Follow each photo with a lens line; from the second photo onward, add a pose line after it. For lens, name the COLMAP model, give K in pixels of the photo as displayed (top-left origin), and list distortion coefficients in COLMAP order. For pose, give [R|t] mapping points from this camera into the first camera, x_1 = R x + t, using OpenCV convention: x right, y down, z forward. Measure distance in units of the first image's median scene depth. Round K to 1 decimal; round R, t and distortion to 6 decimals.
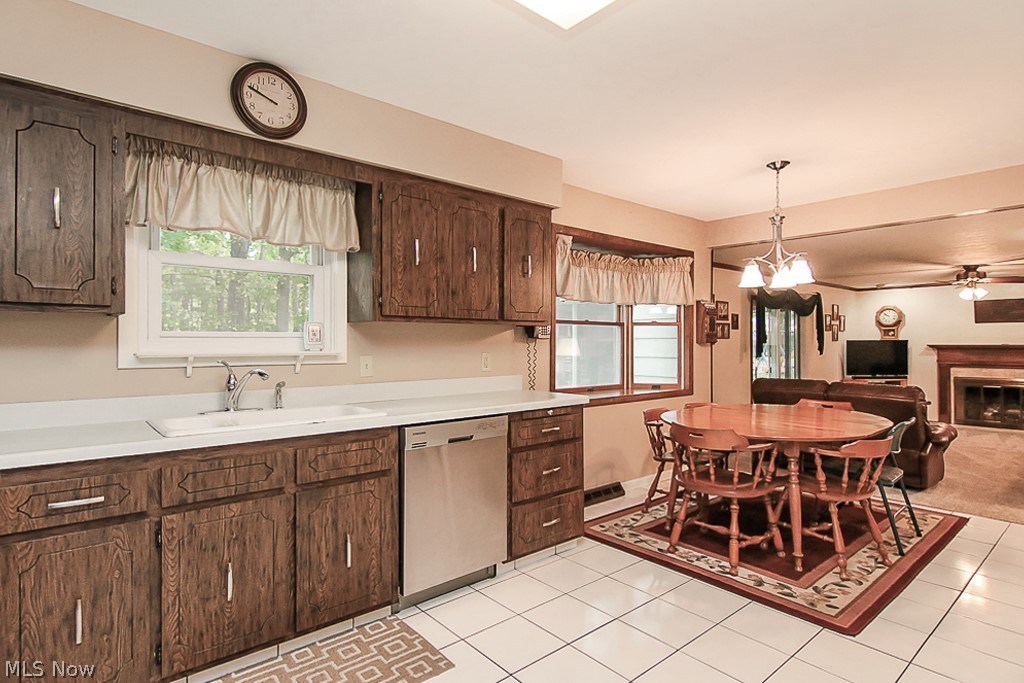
lens RADIAL K [[526.6, 0, 508.2], [0, 526.6, 342.2], [0, 0, 1]] dist [0.004884, -0.001255]
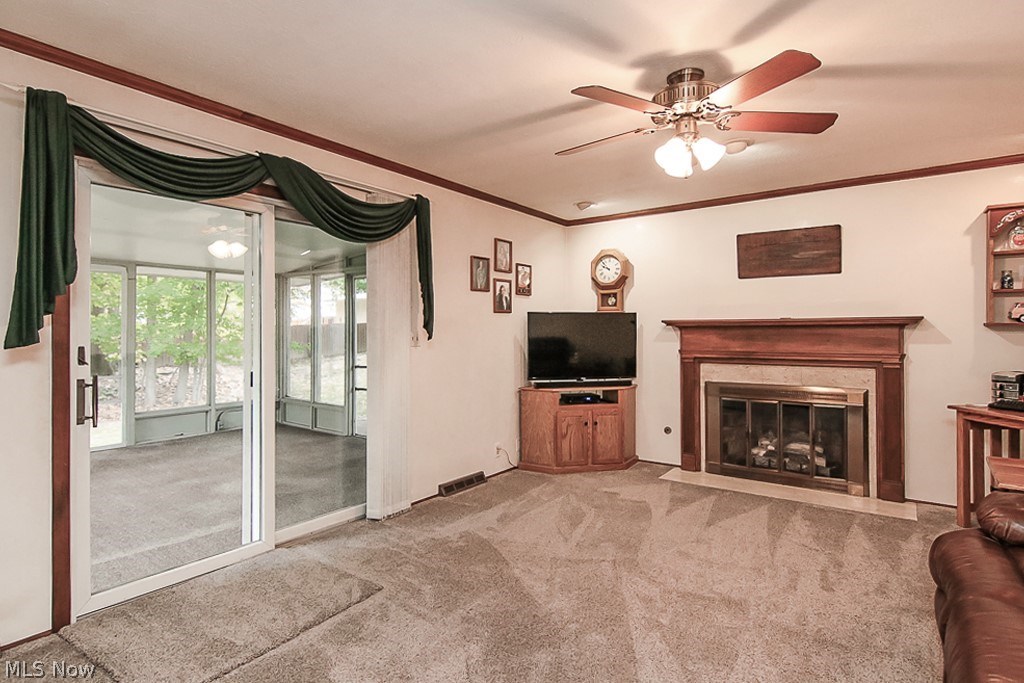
lens RADIAL K [[529.8, 0, 509.2], [0, 529.8, 331.0], [0, 0, 1]] dist [0.005461, -0.000770]
pose [[0.970489, 0.001512, 0.241142, 0.638854], [-0.000241, 0.999986, -0.005301, 0.021978], [-0.241147, 0.005087, 0.970475, 0.648677]]
